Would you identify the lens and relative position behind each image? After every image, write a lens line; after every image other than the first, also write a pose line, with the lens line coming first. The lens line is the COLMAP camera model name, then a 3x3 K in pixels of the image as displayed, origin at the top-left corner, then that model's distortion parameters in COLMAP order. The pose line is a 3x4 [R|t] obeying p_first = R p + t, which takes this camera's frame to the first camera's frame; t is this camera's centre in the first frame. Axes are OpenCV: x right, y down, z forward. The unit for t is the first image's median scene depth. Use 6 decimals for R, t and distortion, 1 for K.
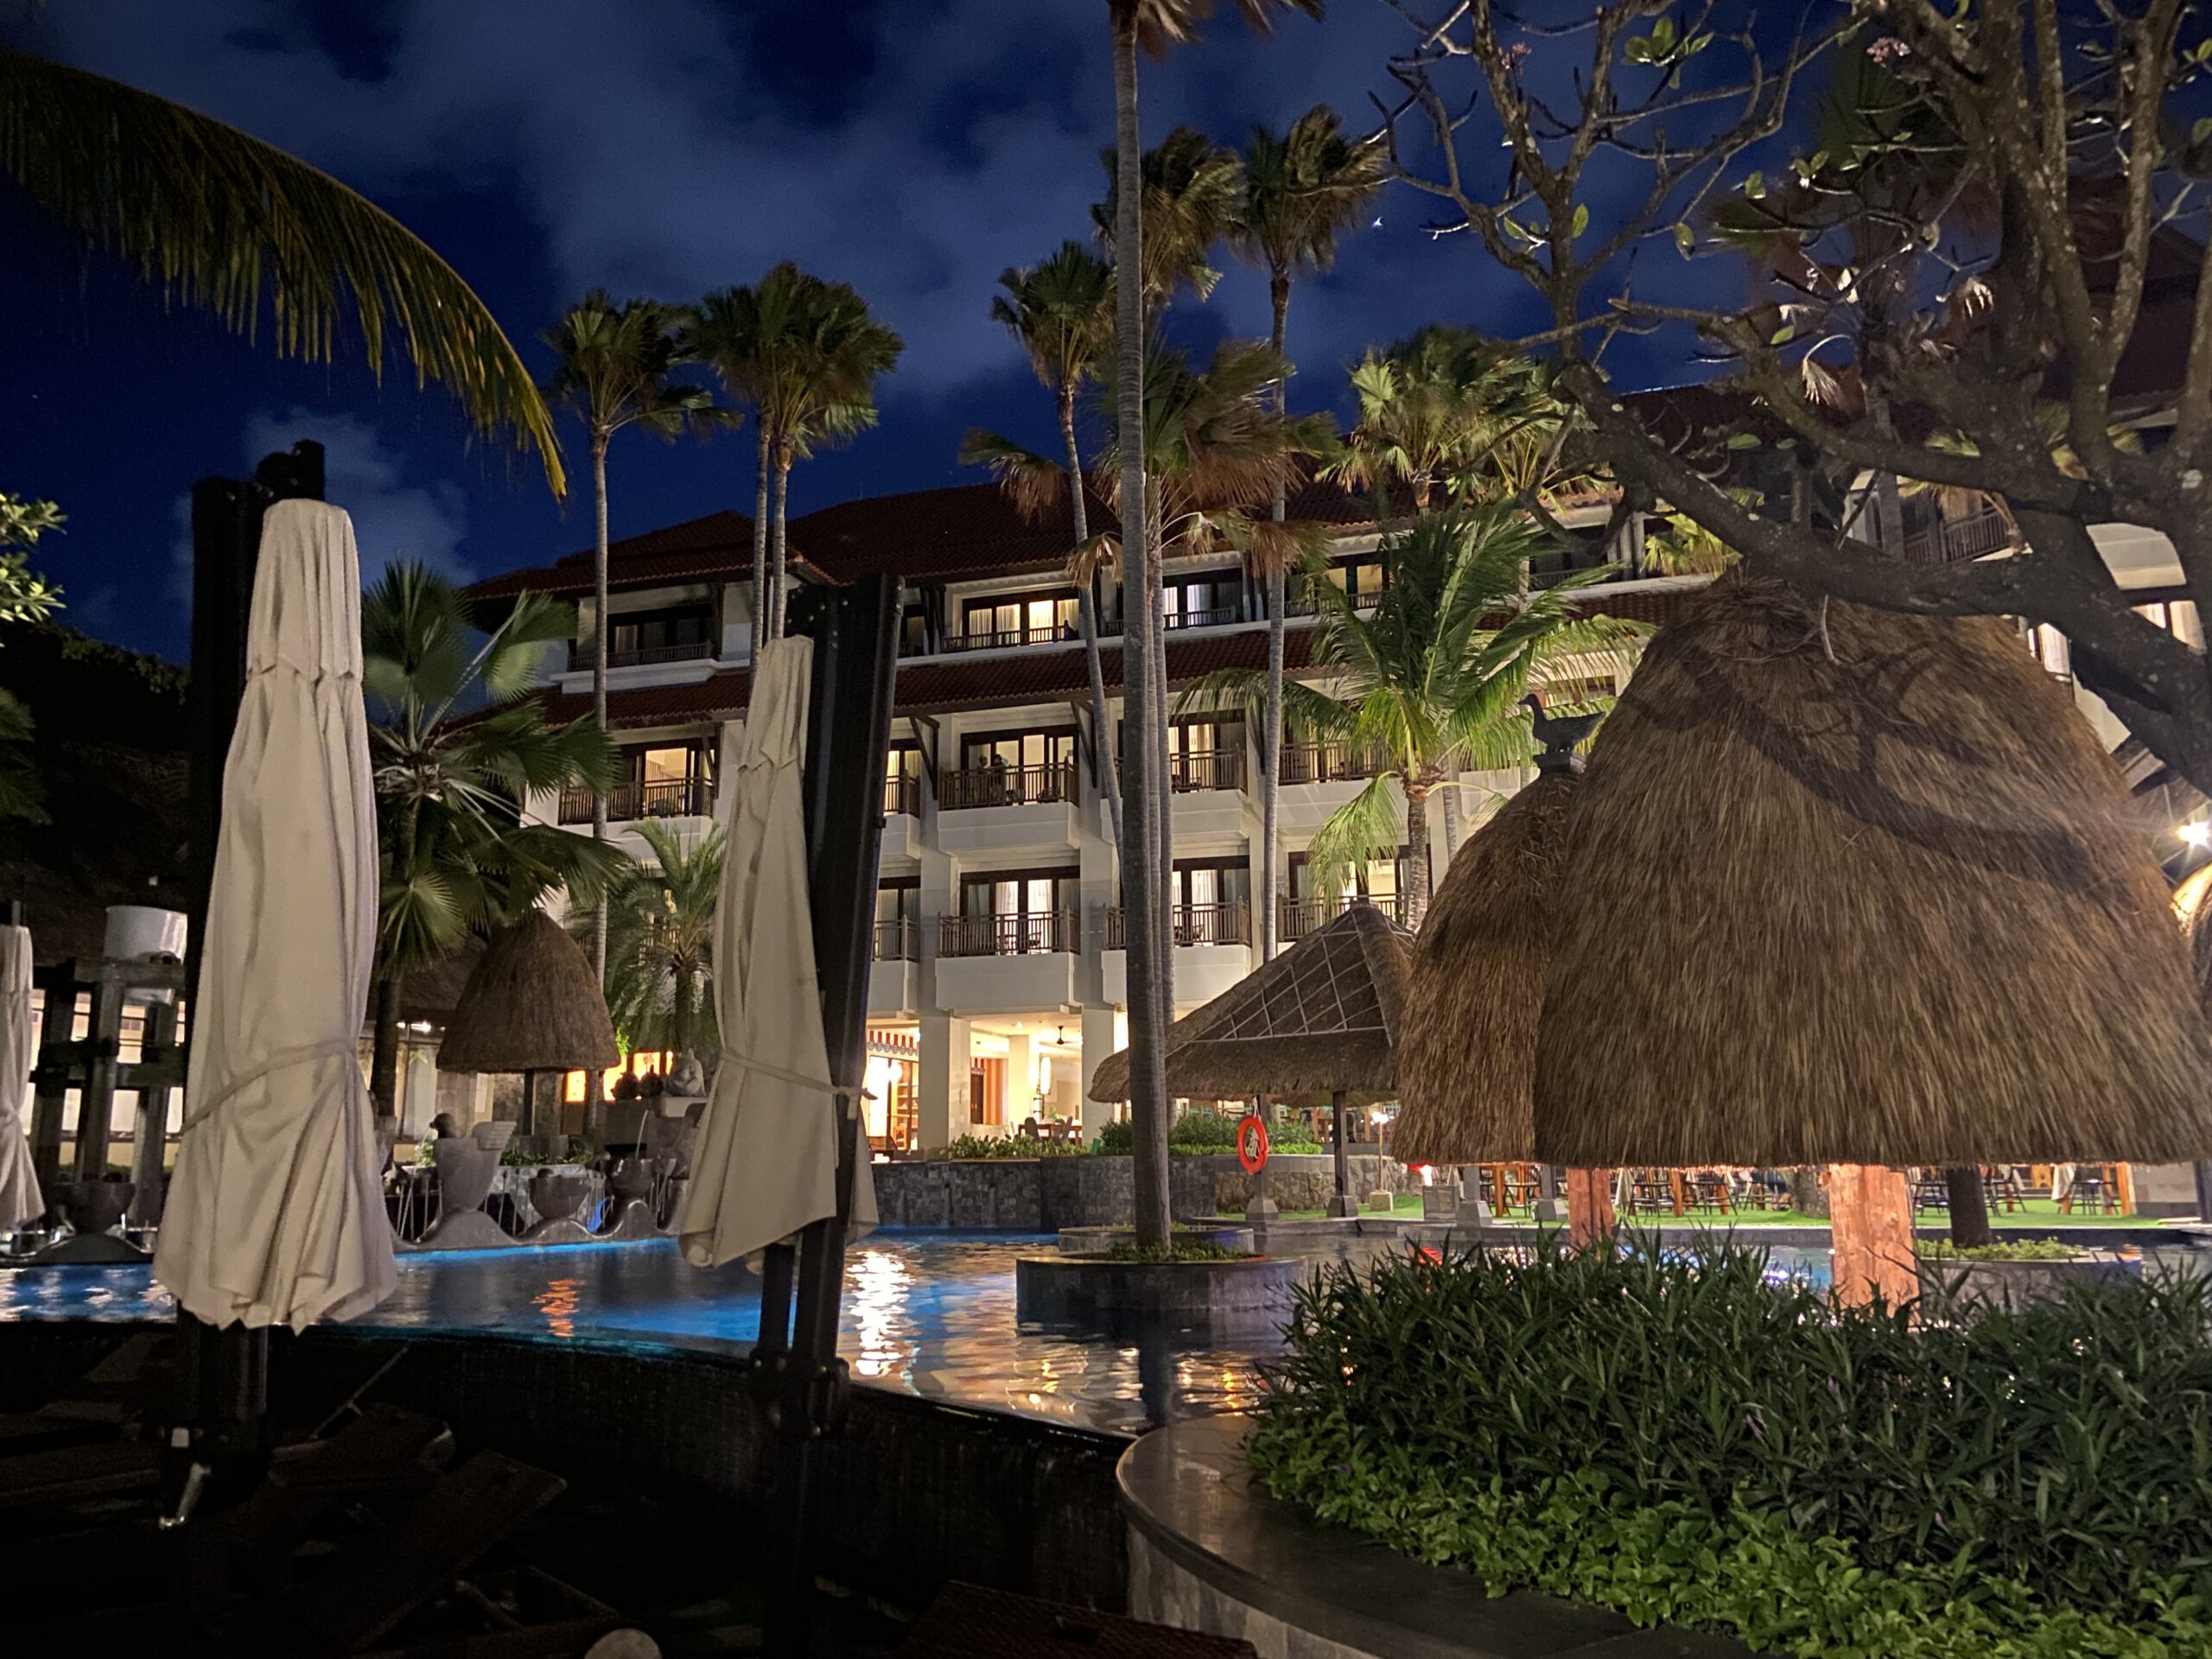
lens RADIAL K [[1719.8, 0, 1106.0], [0, 1719.8, 829.5], [0, 0, 1]] dist [-0.008779, -0.003337]
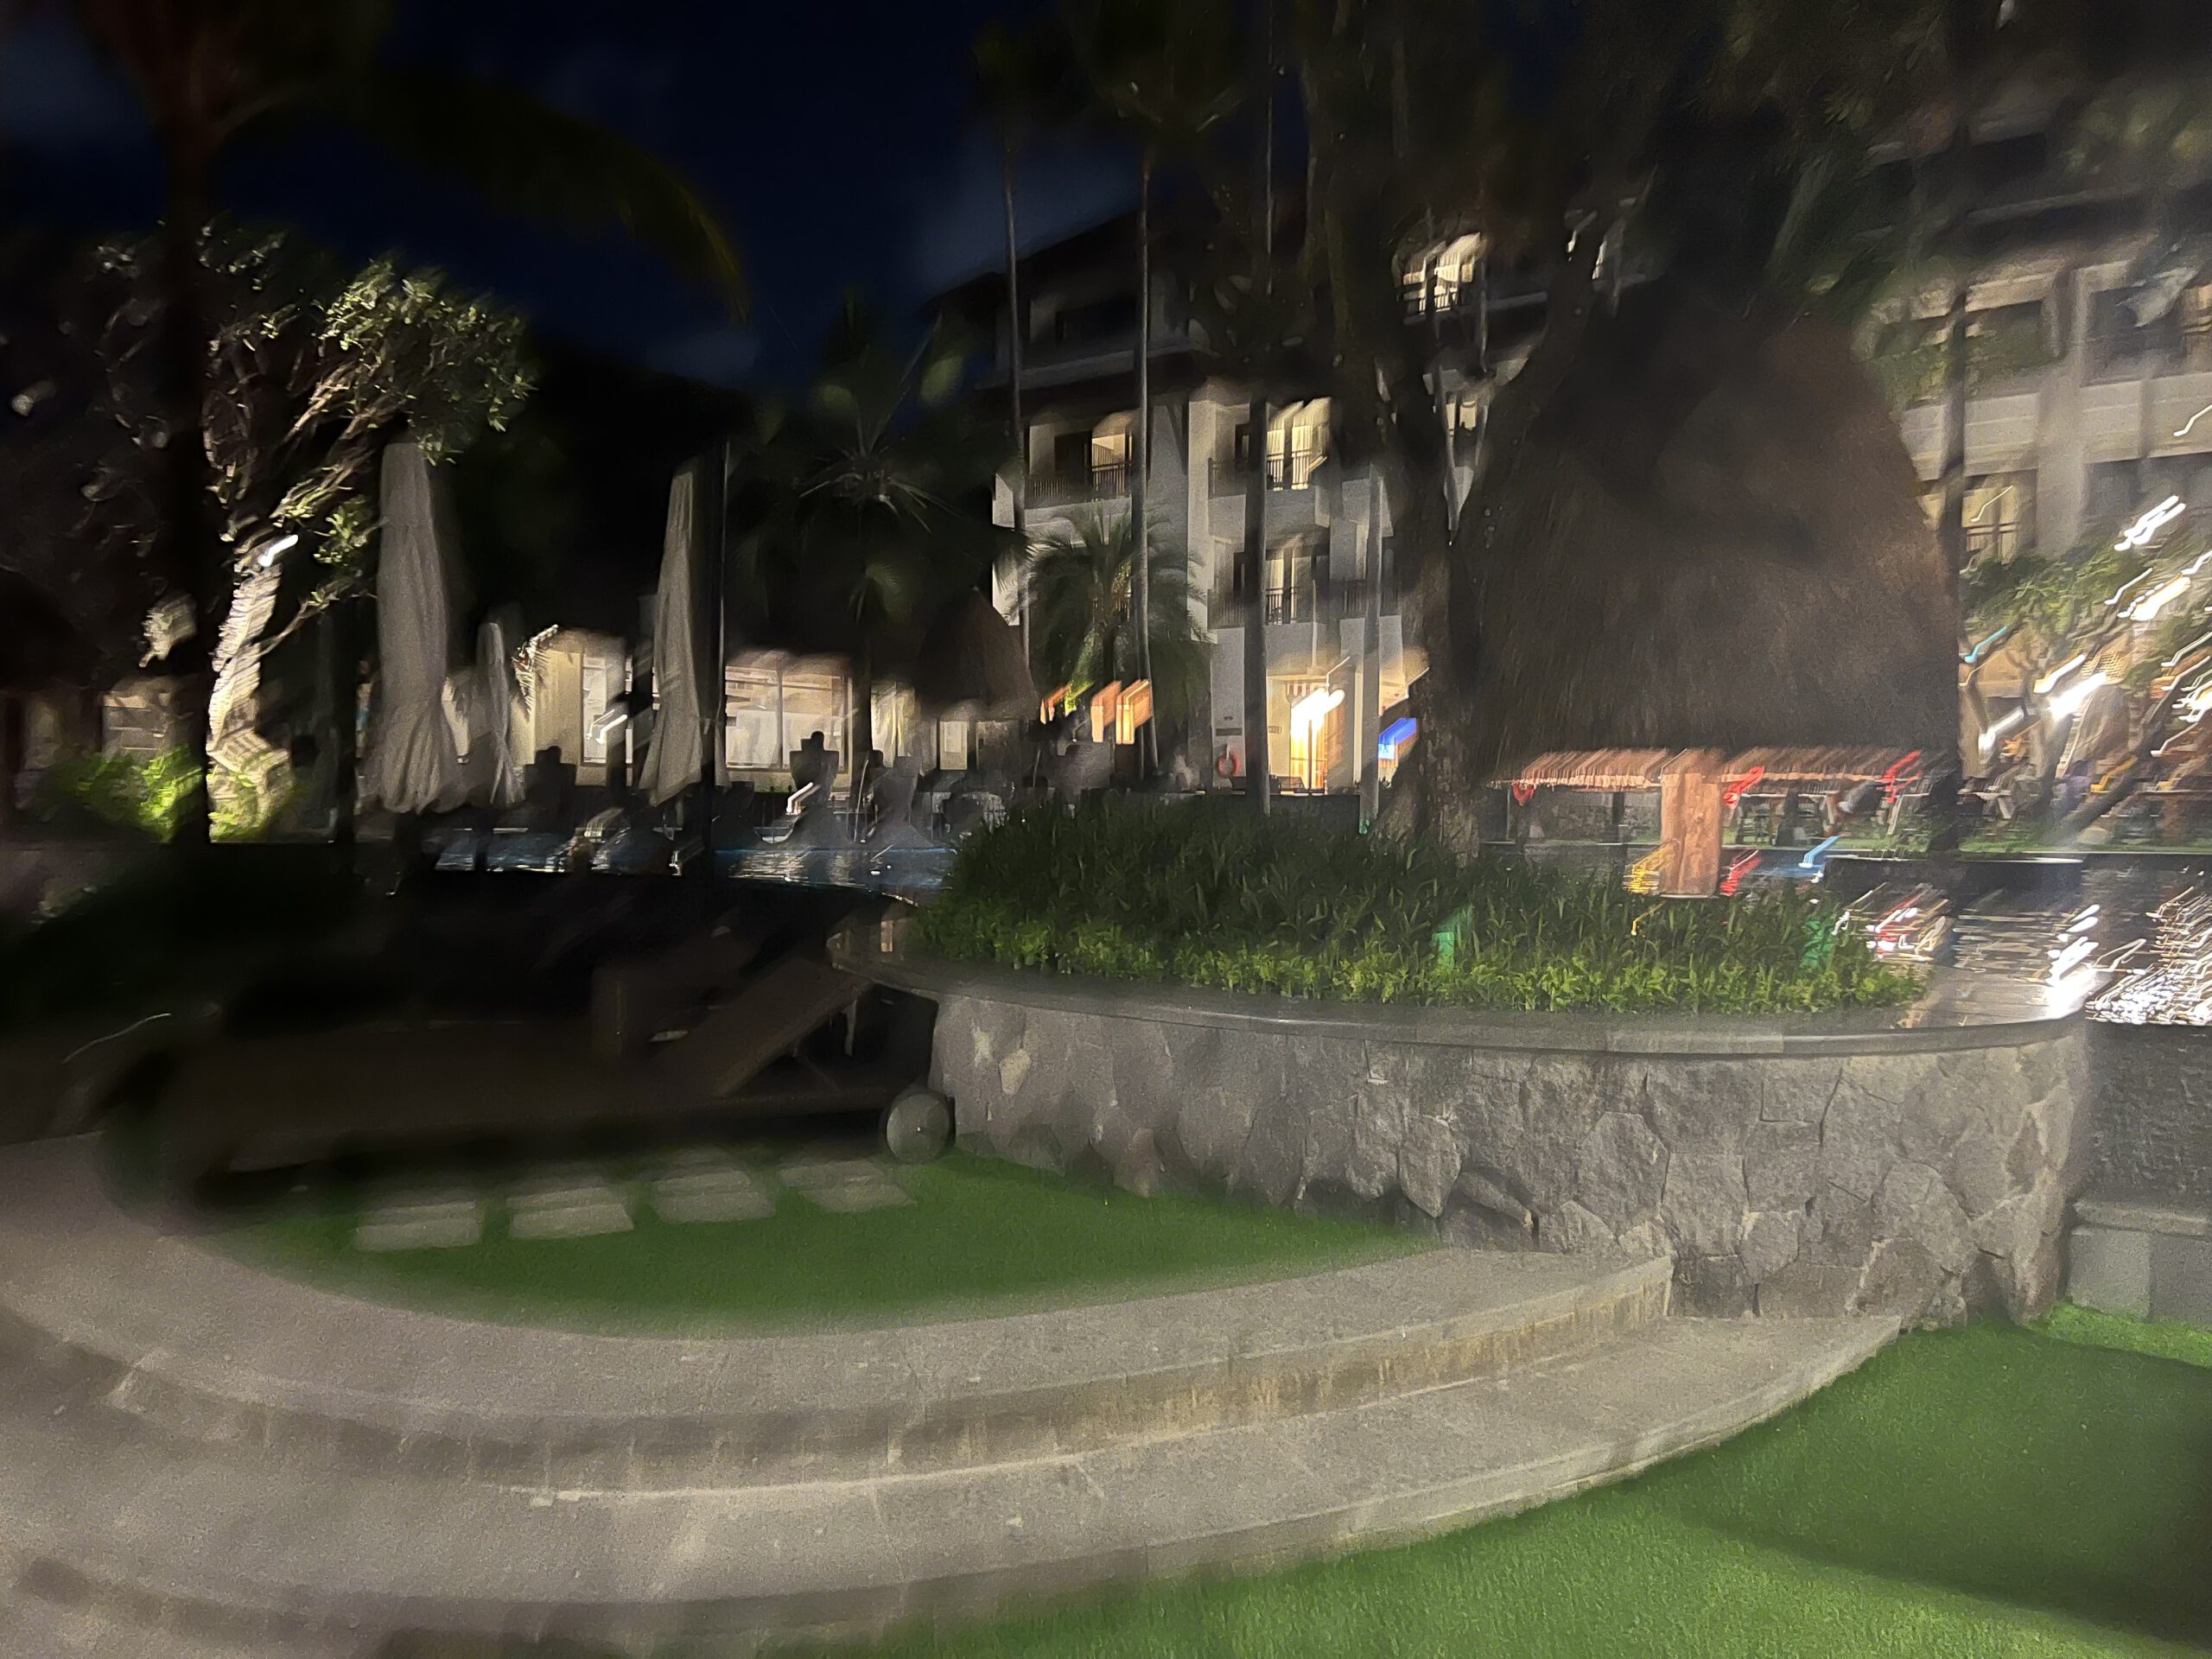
lens RADIAL K [[1653.4, 0, 1106.0], [0, 1653.4, 829.5], [0, 0, 1]] dist [0.101805, -0.001081]
pose [[0.949873, 0.019607, -0.312020, 0.140074], [0.044460, 0.979416, 0.196895, -0.013450], [0.309458, -0.200897, 0.929449, -0.108818]]
